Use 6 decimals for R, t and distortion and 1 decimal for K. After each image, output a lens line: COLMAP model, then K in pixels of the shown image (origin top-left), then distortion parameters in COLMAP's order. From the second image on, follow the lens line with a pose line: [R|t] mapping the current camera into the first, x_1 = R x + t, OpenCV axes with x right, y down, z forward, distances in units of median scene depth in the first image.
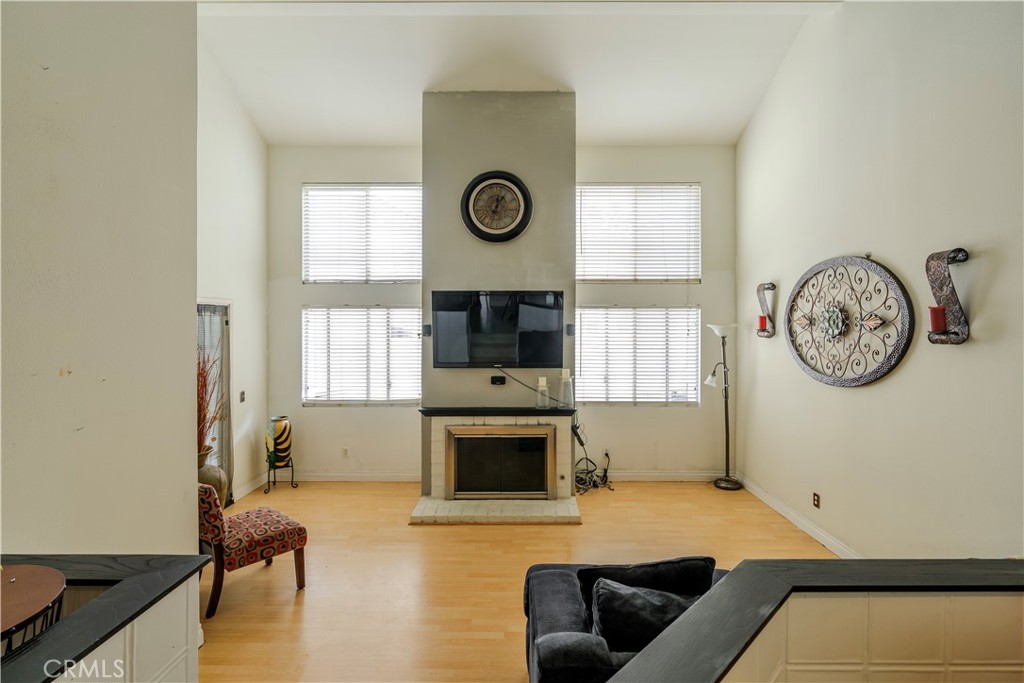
lens RADIAL K [[526.4, 0, 504.2], [0, 526.4, 330.1], [0, 0, 1]] dist [0.007430, 0.000910]
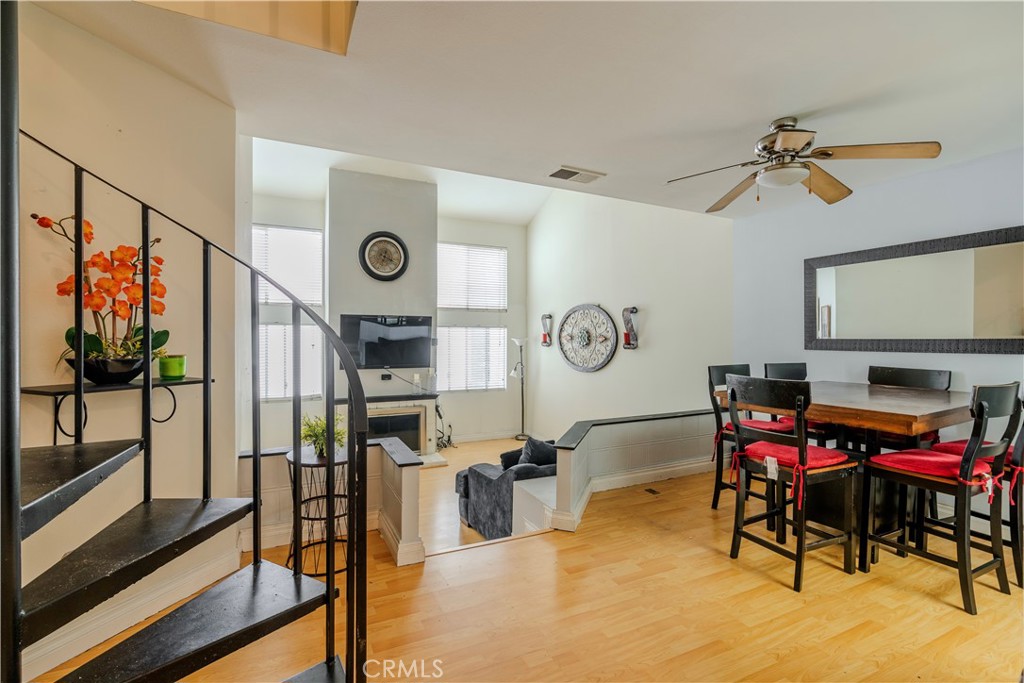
lens RADIAL K [[526.4, 0, 510.5], [0, 526.4, 344.5], [0, 0, 1]] dist [0.007430, 0.000910]
pose [[0.889669, -0.003565, 0.456592, -0.388372], [-0.001426, 0.999943, 0.010587, -0.010274], [-0.456603, -0.010070, 0.889613, -0.463498]]
